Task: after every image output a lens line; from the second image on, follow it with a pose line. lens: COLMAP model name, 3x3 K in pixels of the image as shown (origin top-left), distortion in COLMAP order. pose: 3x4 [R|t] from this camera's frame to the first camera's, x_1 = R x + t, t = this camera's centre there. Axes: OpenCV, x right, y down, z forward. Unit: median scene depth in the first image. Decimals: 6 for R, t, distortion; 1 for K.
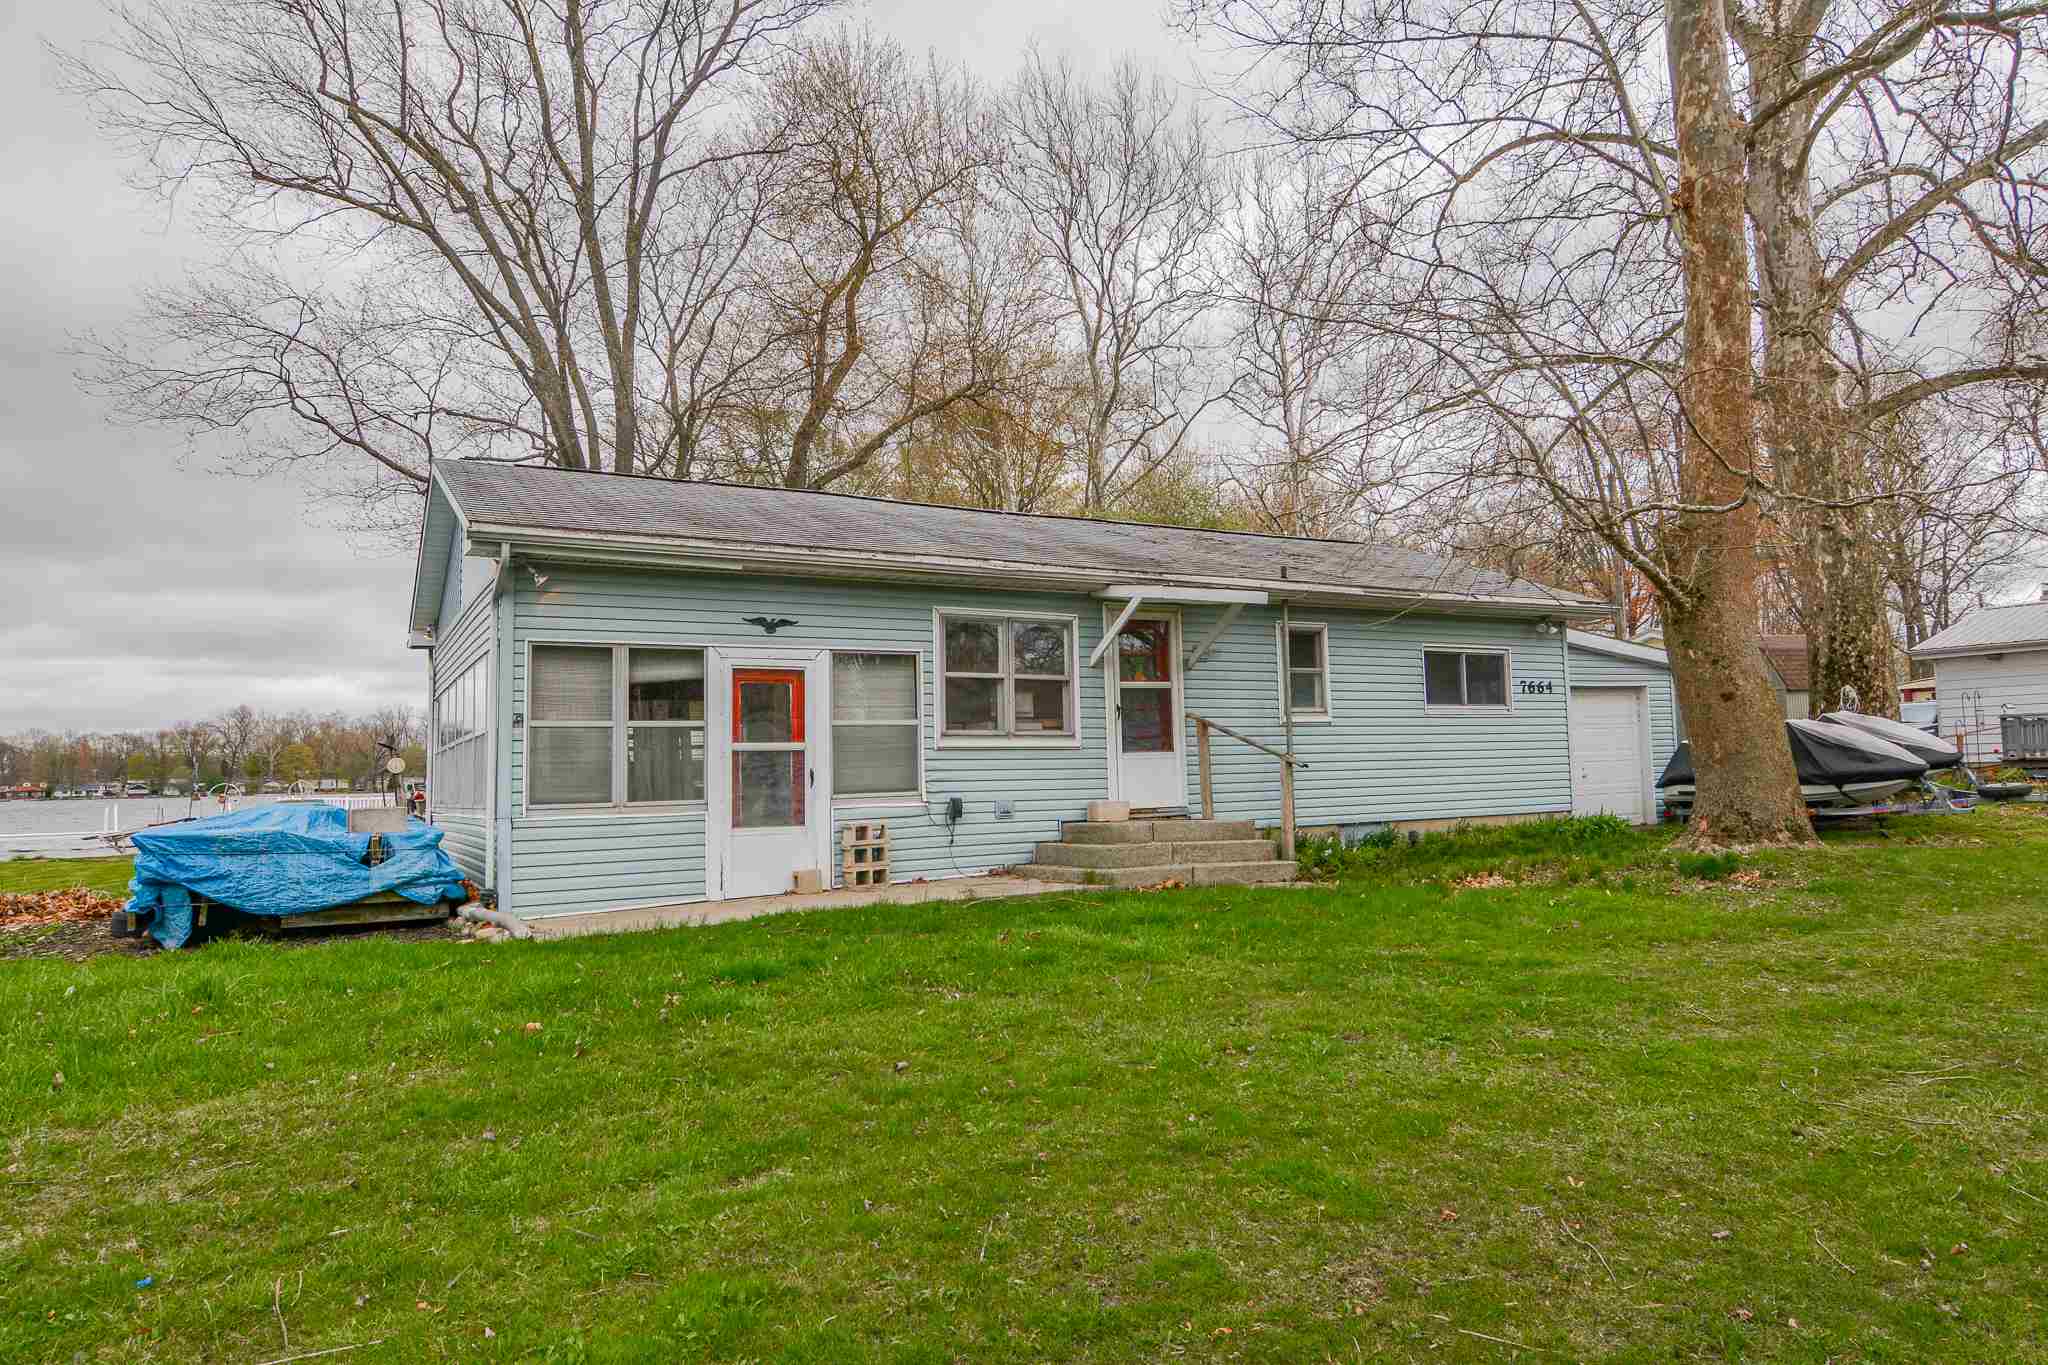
lens RADIAL K [[1238.5, 0, 1030.6], [0, 1238.5, 680.3], [0, 0, 1]] dist [-0.002251, -0.014529]
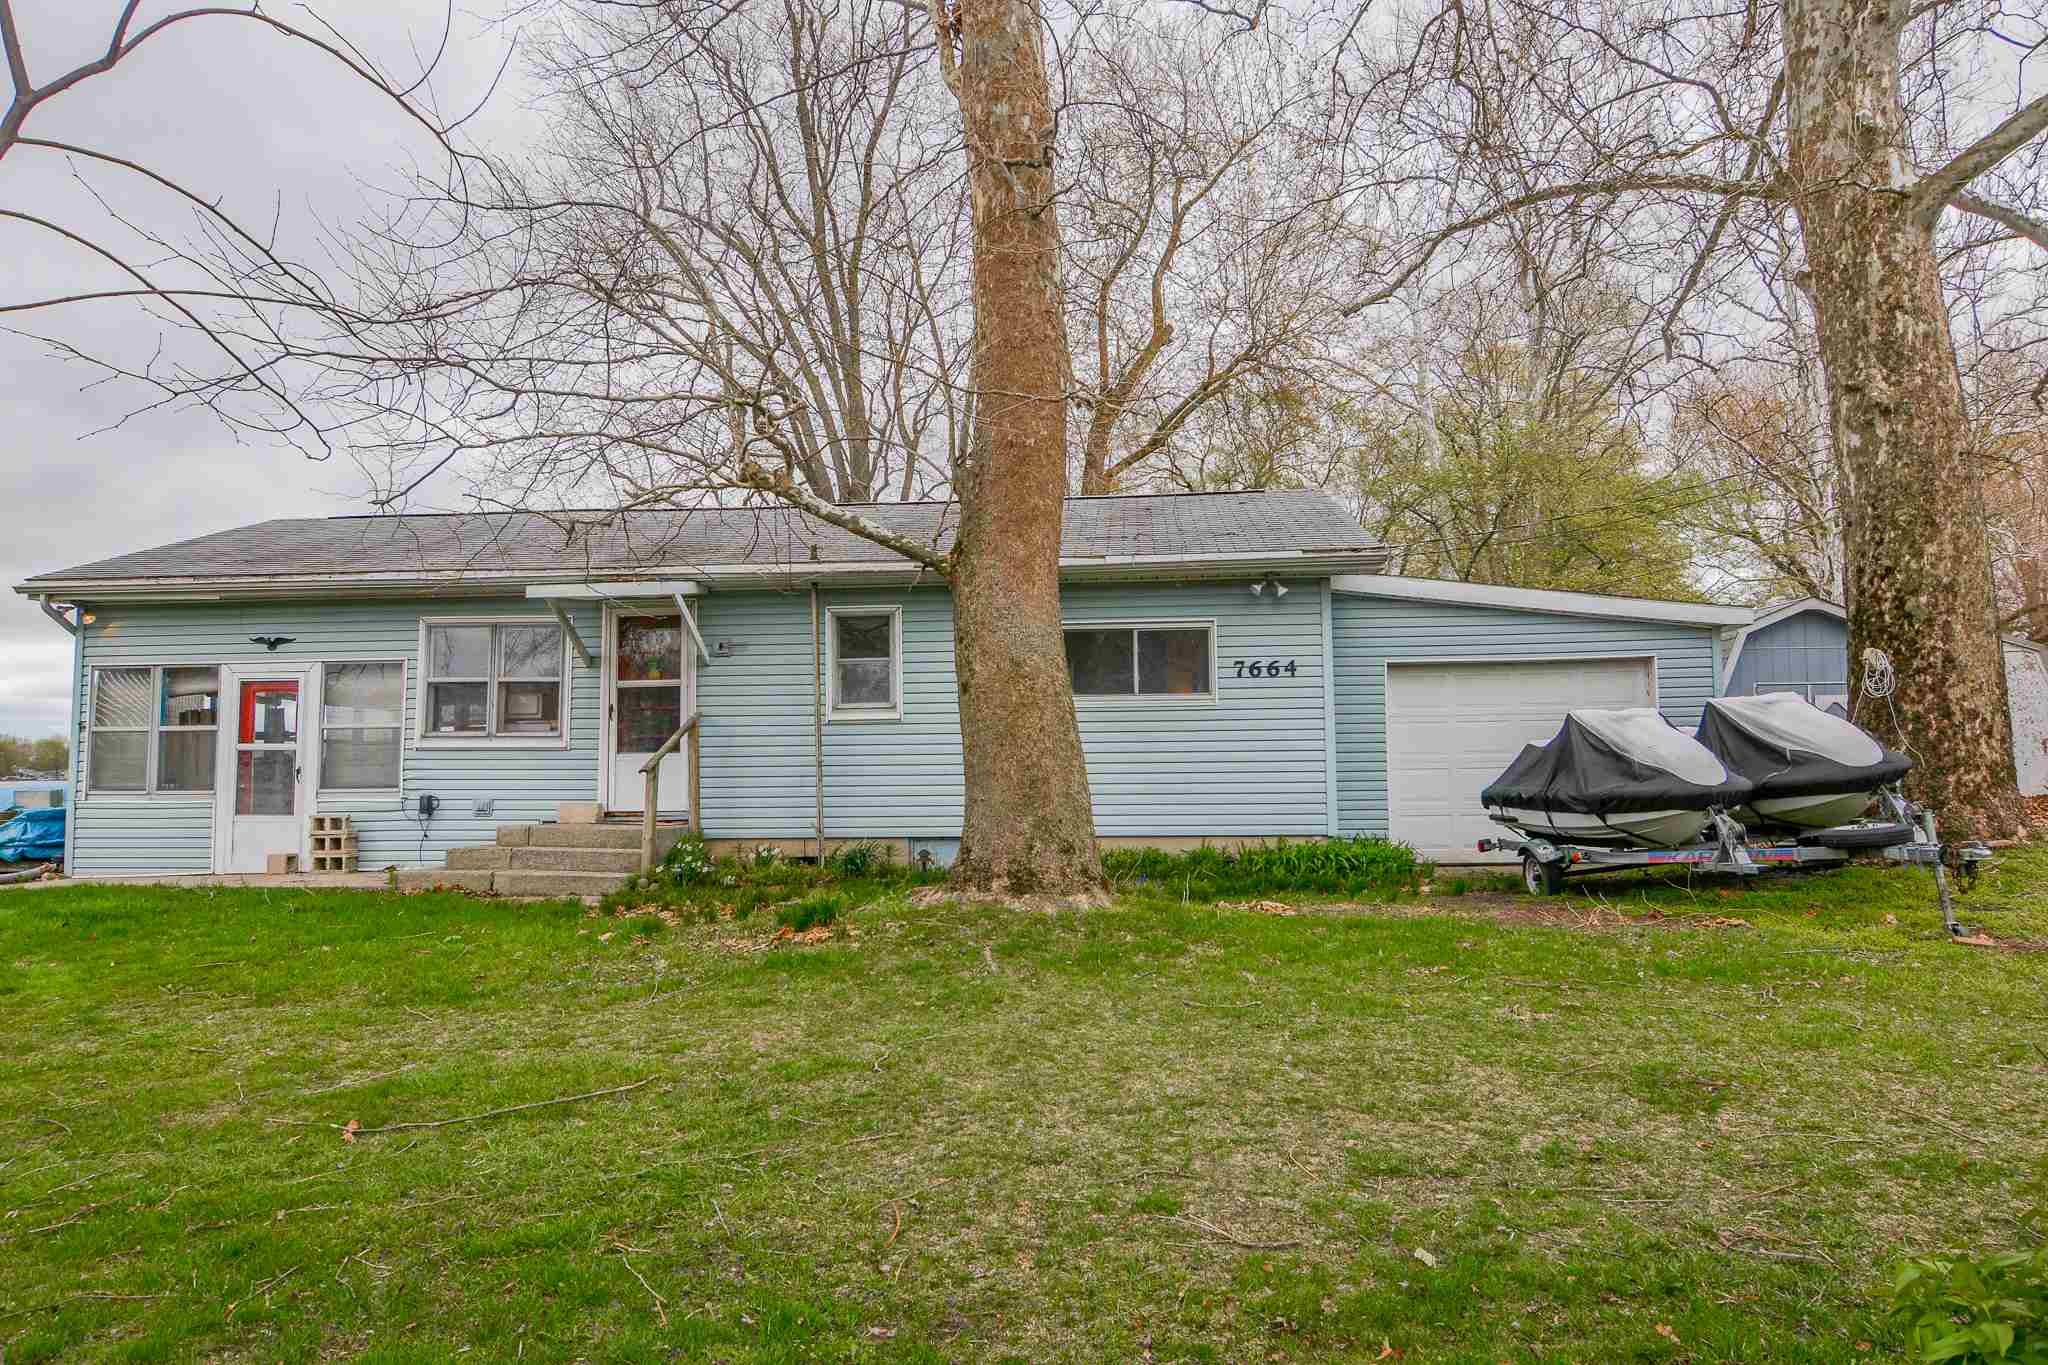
lens RADIAL K [[1238.5, 0, 1018.5], [0, 1238.5, 681.5], [0, 0, 1]] dist [-0.002251, -0.014529]
pose [[0.827613, -0.021659, -0.560881, 0.963987], [0.030578, 0.999511, 0.006522, 0.005161], [0.560465, -0.022548, 0.827871, 0.400034]]
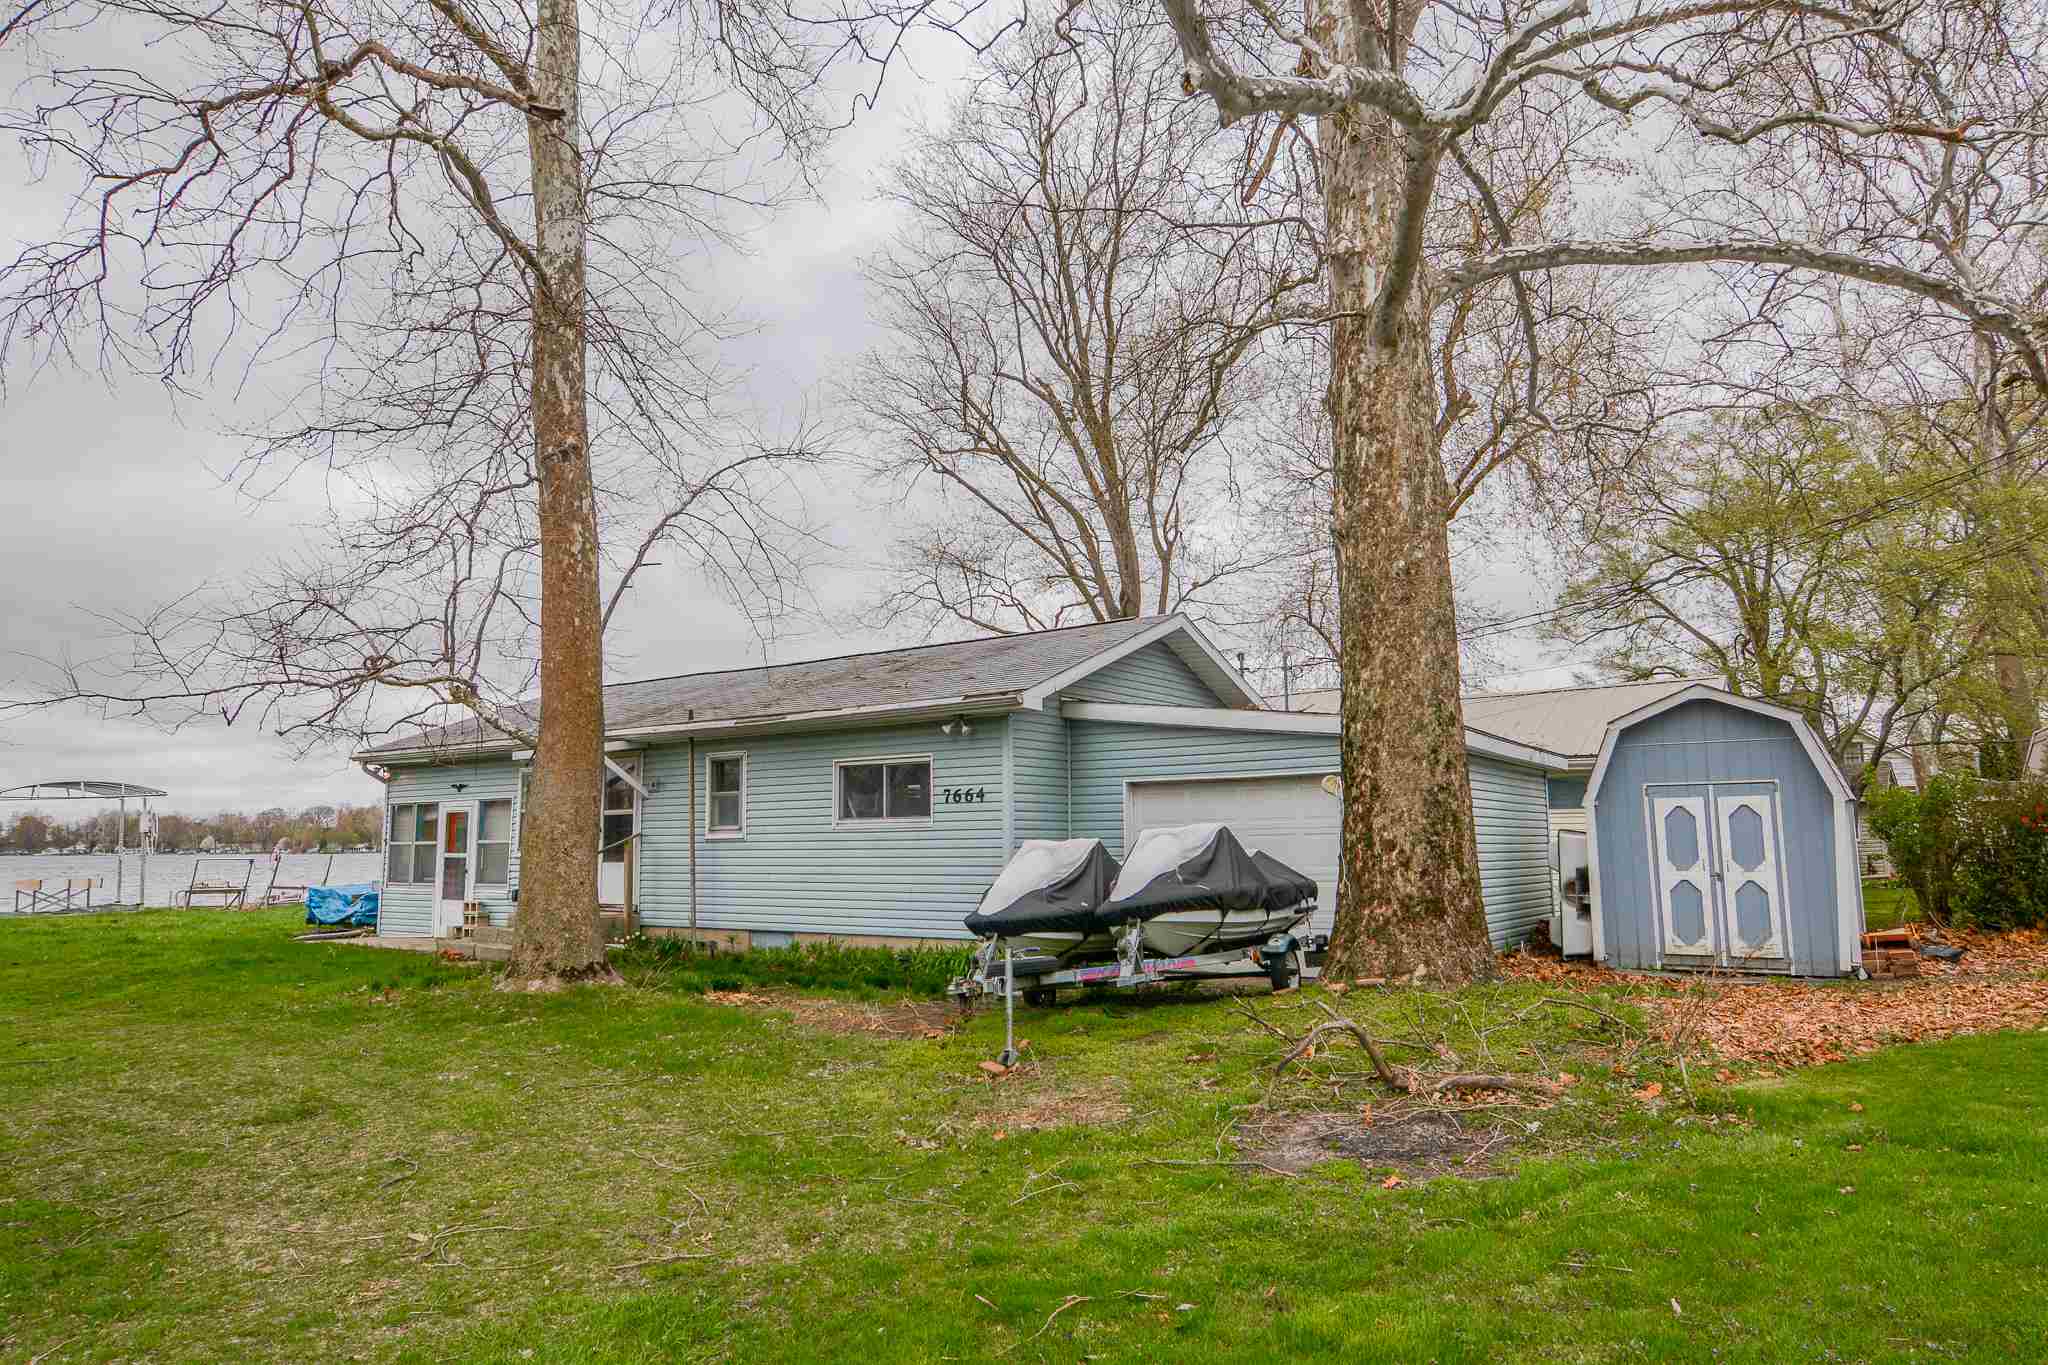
lens RADIAL K [[1238.5, 0, 1025.2], [0, 1238.5, 677.6], [0, 0, 1]] dist [-0.002251, -0.014529]
pose [[0.435753, -0.096979, -0.894827, 1.674997], [0.068575, 0.994866, -0.074427, -0.013037], [0.897450, -0.028931, 0.440166, 0.890369]]
